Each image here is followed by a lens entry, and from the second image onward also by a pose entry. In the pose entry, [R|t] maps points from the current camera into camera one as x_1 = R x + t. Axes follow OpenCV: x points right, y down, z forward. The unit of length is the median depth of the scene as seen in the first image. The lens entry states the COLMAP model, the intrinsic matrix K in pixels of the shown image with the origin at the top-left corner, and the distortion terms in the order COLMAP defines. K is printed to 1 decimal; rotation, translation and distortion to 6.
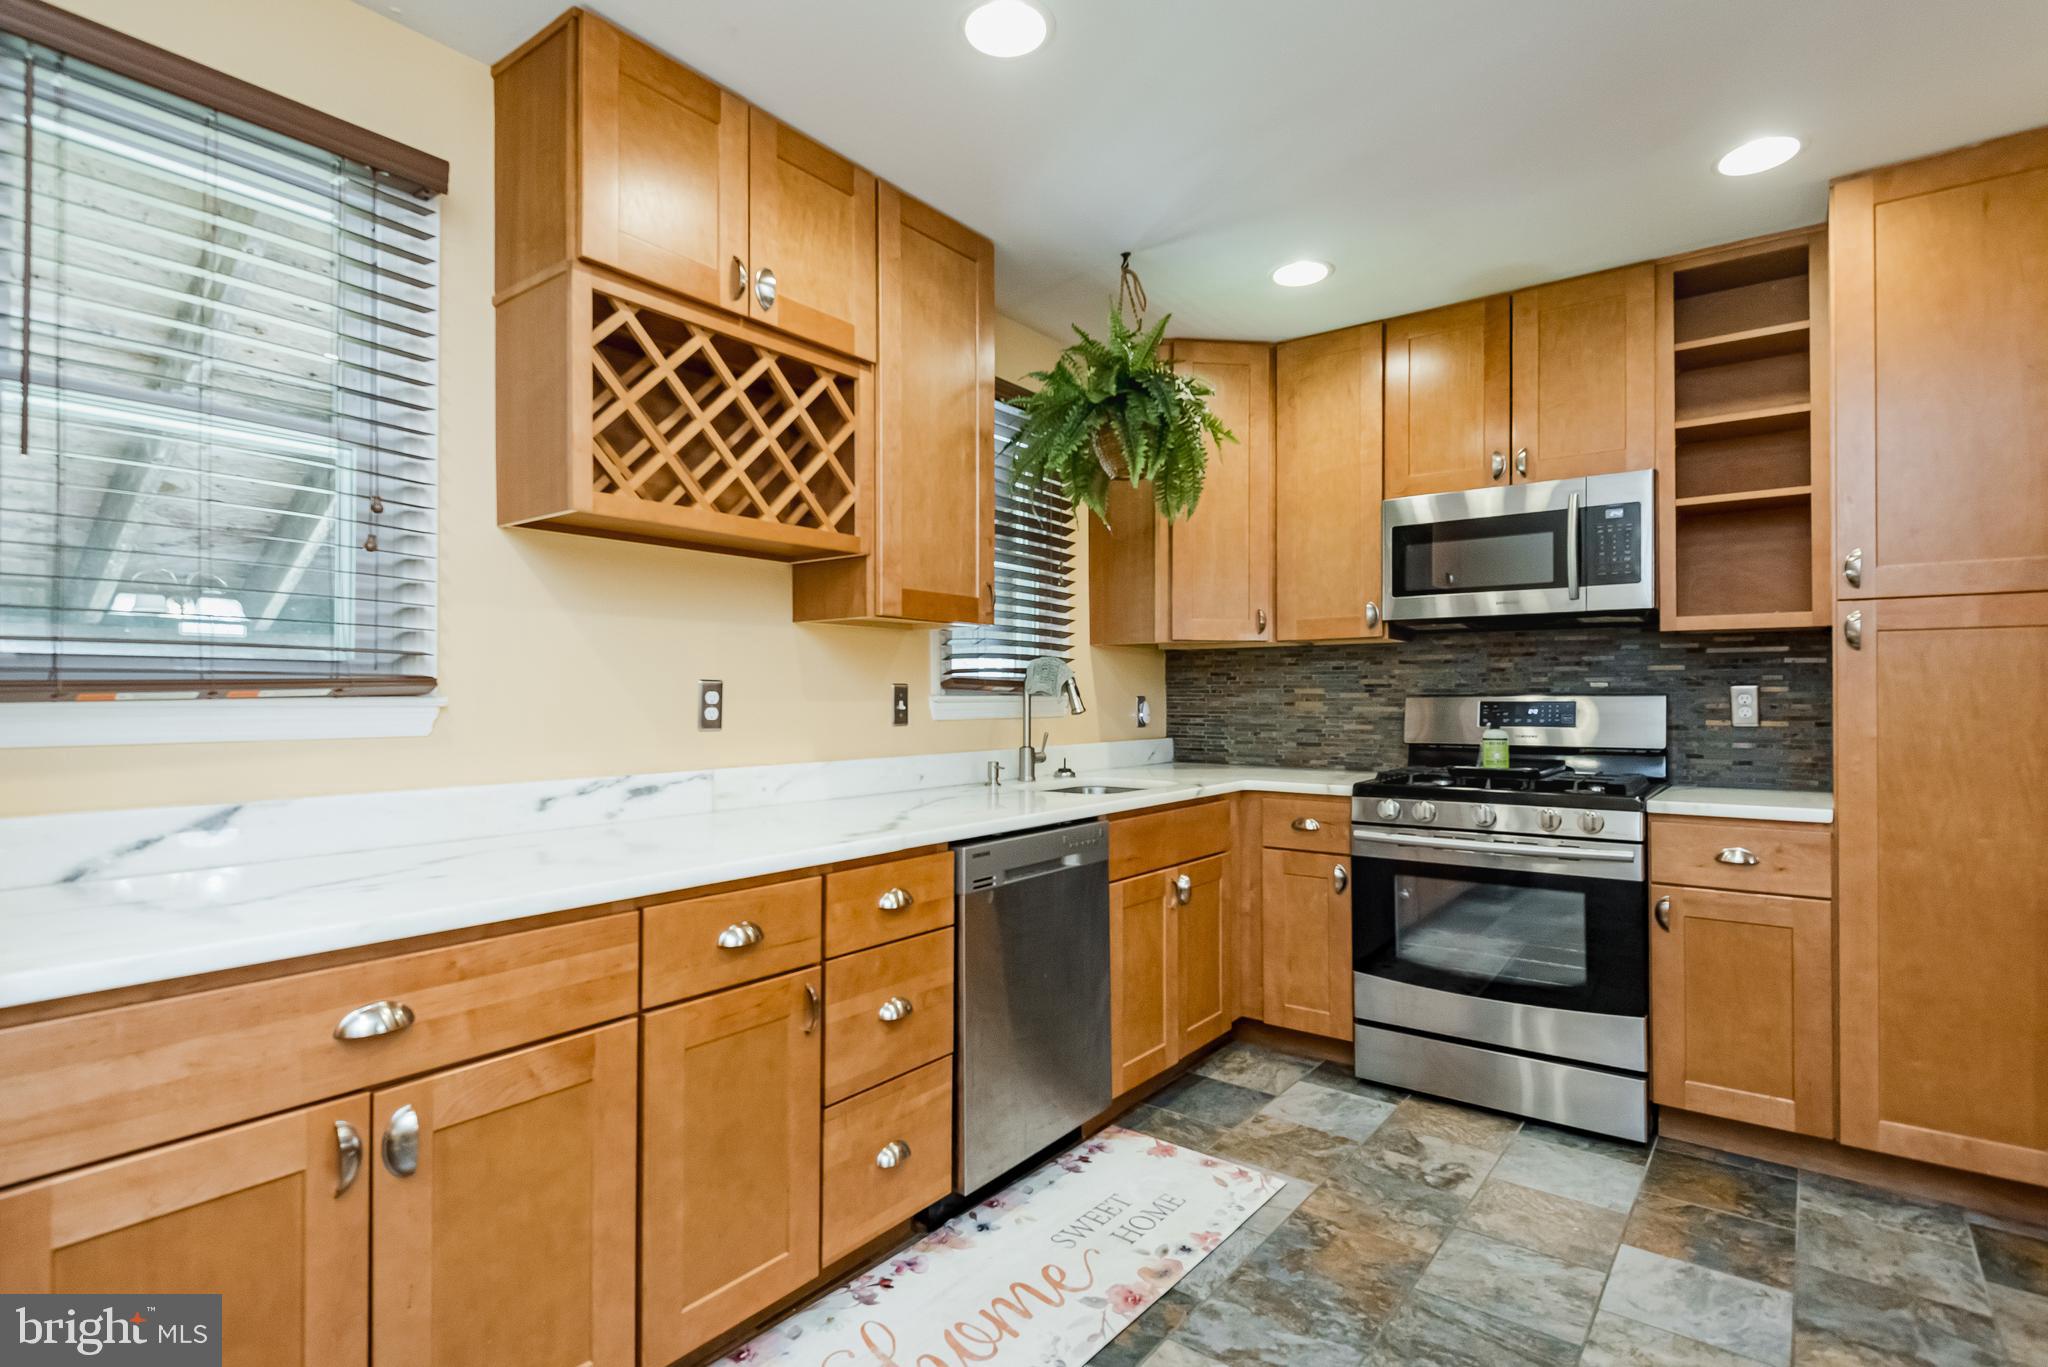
lens RADIAL K [[1029.4, 0, 1024.0], [0, 1029.4, 683.5], [0, 0, 1]] dist [0.033571, -0.016986]
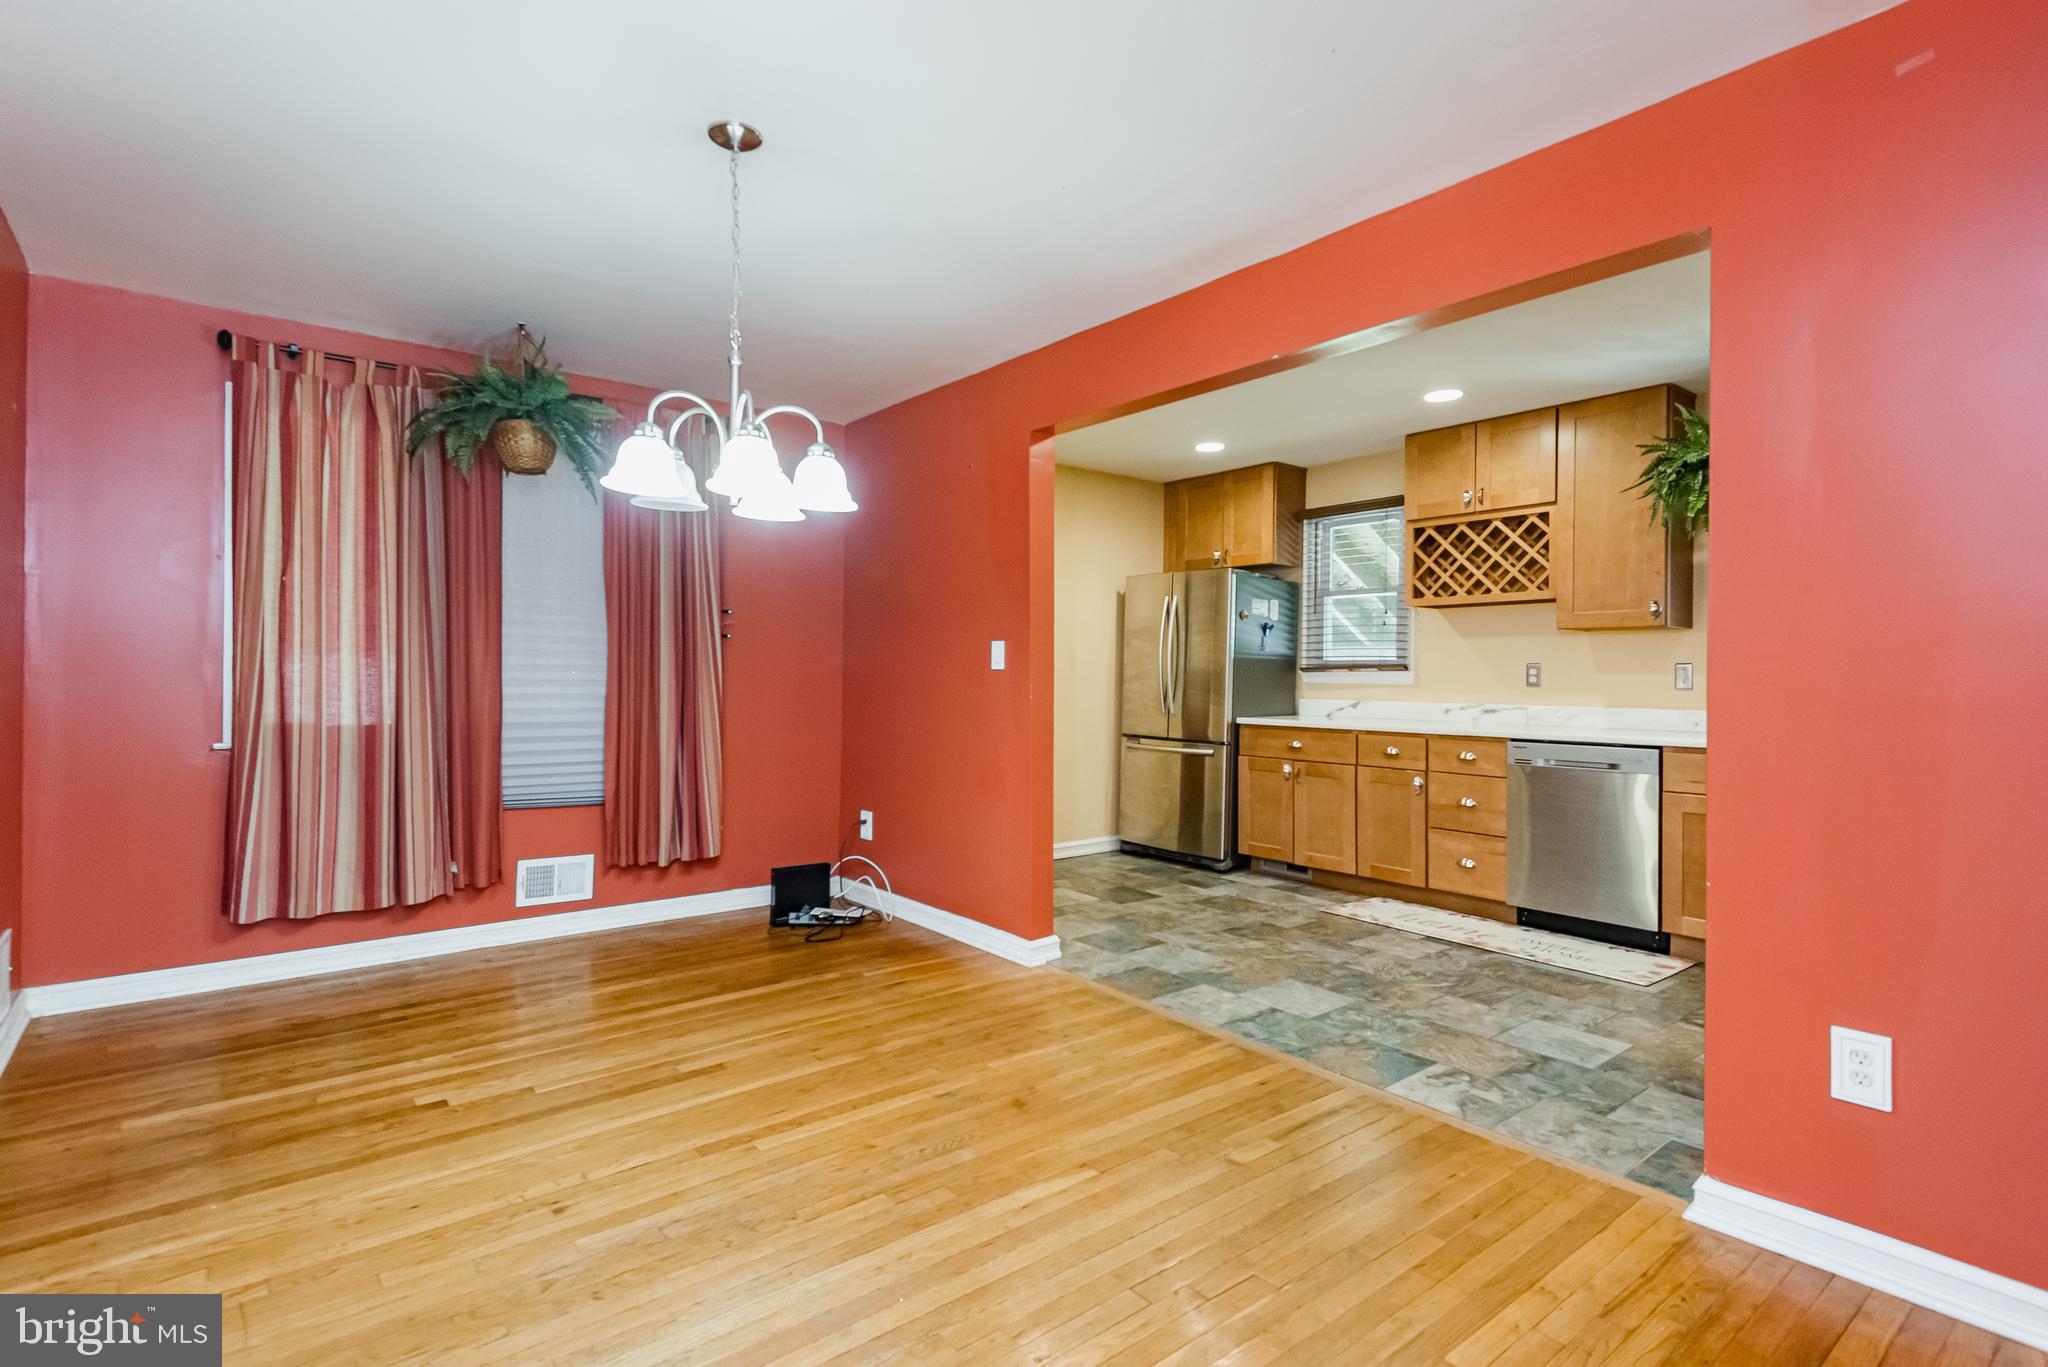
lens RADIAL K [[999.5, 0, 977.1], [0, 999.5, 676.4], [0, 0, 1]] dist [0.019134, -0.001064]
pose [[-0.285196, -0.003095, -0.958464, 1.794951], [0.003032, 0.999987, -0.004131, 0.025370], [0.958464, -0.004084, -0.285183, 0.440010]]
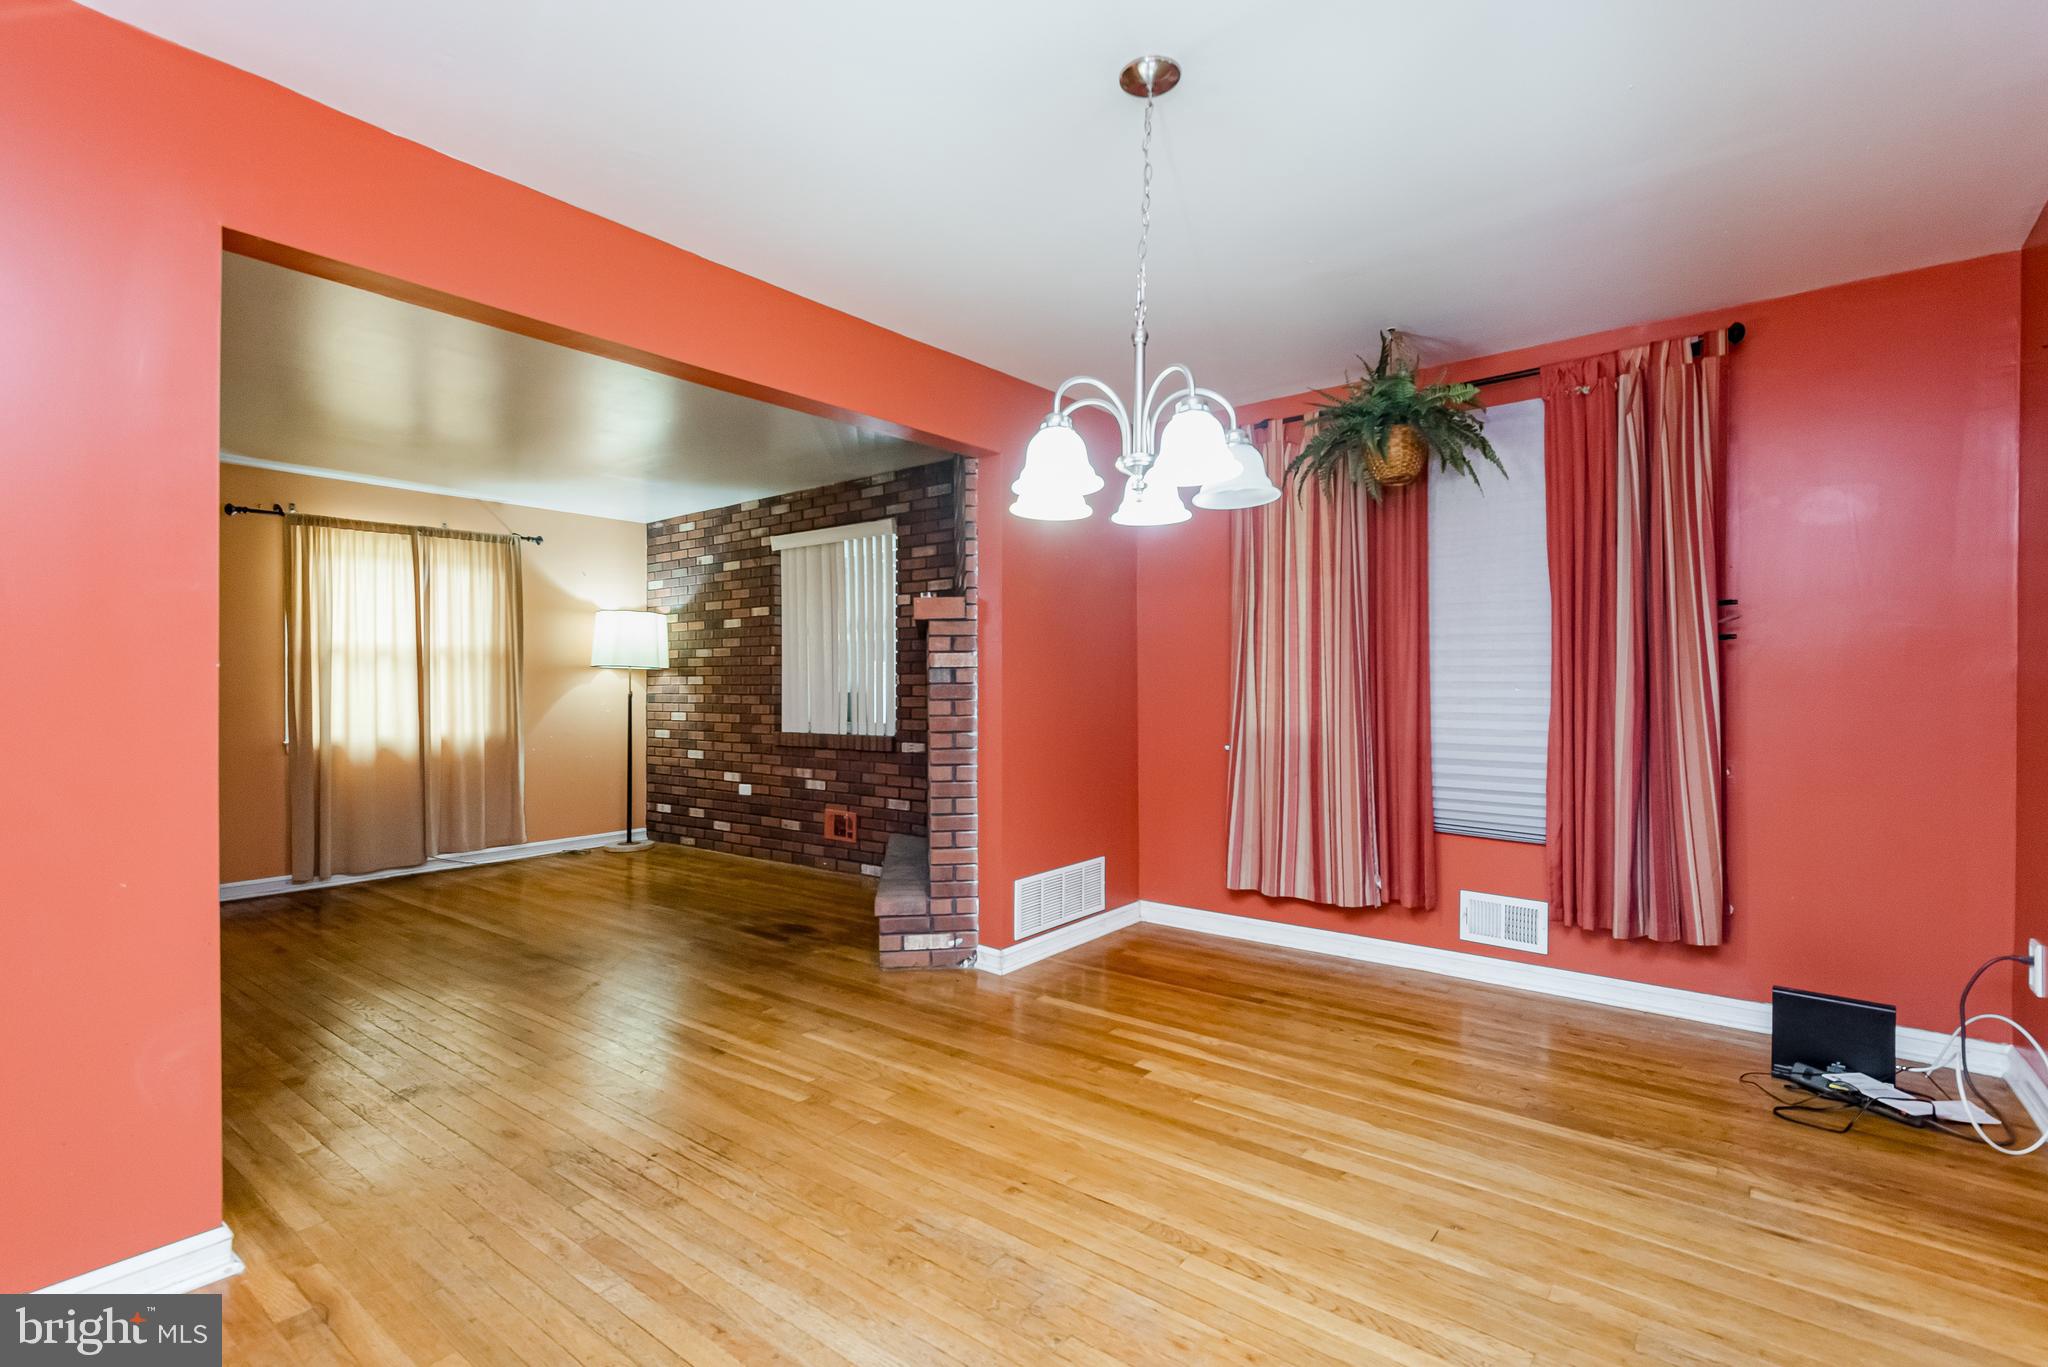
lens RADIAL K [[934.6, 0, 1055.6], [0, 934.6, 686.6], [0, 0, 1]] dist [0.049209, -0.019811]
pose [[-0.999740, -0.001277, 0.022745, 1.062018], [-0.001491, 0.999955, -0.009395, 0.019573], [-0.022732, -0.009426, -0.999697, 0.709062]]
